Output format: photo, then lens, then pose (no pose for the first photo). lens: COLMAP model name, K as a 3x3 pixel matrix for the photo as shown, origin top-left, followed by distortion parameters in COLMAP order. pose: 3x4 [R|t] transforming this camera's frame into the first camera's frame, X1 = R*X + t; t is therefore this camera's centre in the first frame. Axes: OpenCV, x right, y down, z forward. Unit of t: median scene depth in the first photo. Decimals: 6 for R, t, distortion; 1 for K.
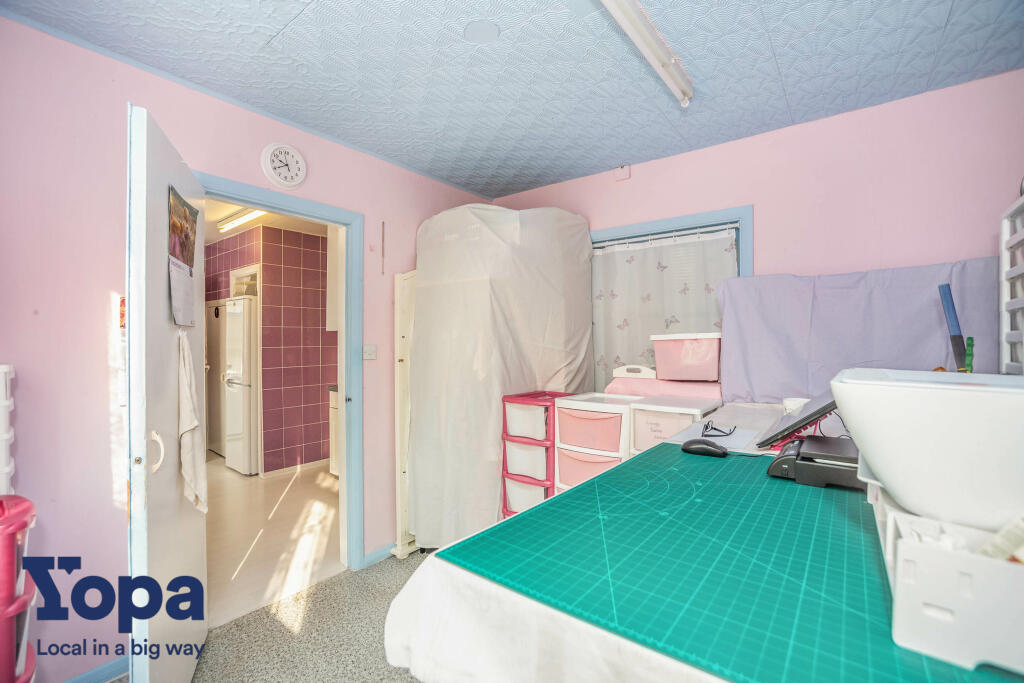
lens RADIAL K [[447.8, 0, 513.7], [0, 447.8, 344.4], [0, 0, 1]] dist [-0.025540, 0.002363]
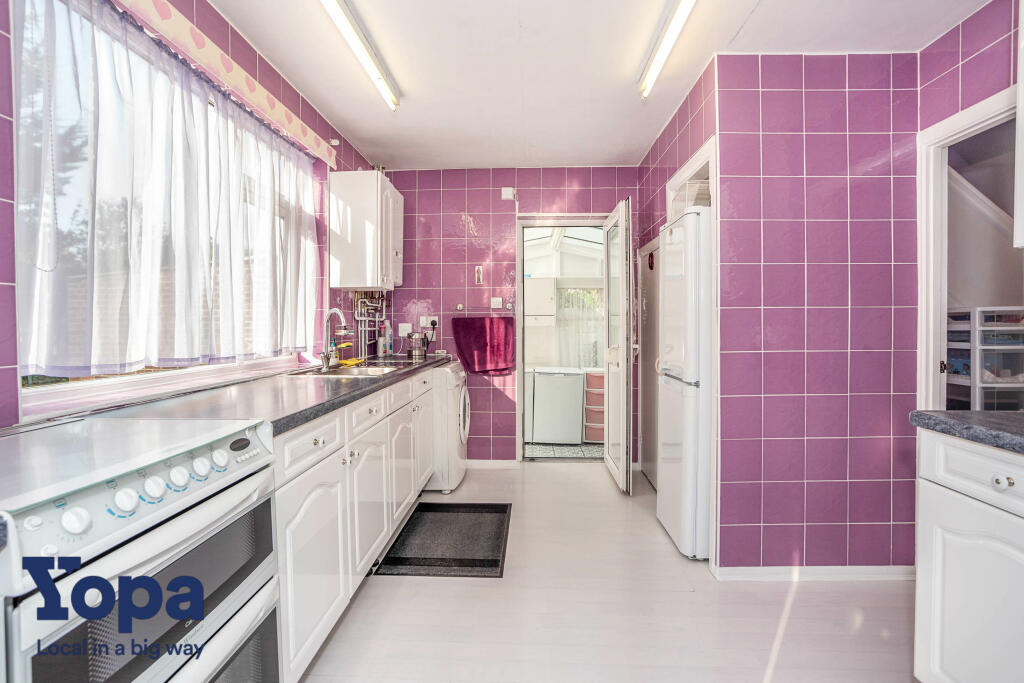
lens RADIAL K [[447.8, 0, 504.9], [0, 447.8, 335.8], [0, 0, 1]] dist [-0.025540, 0.002363]
pose [[0.584656, 0.021036, -0.811009, -0.301773], [0.000441, 0.999655, 0.026247, 0.024785], [0.811282, -0.015703, 0.584445, 0.509859]]
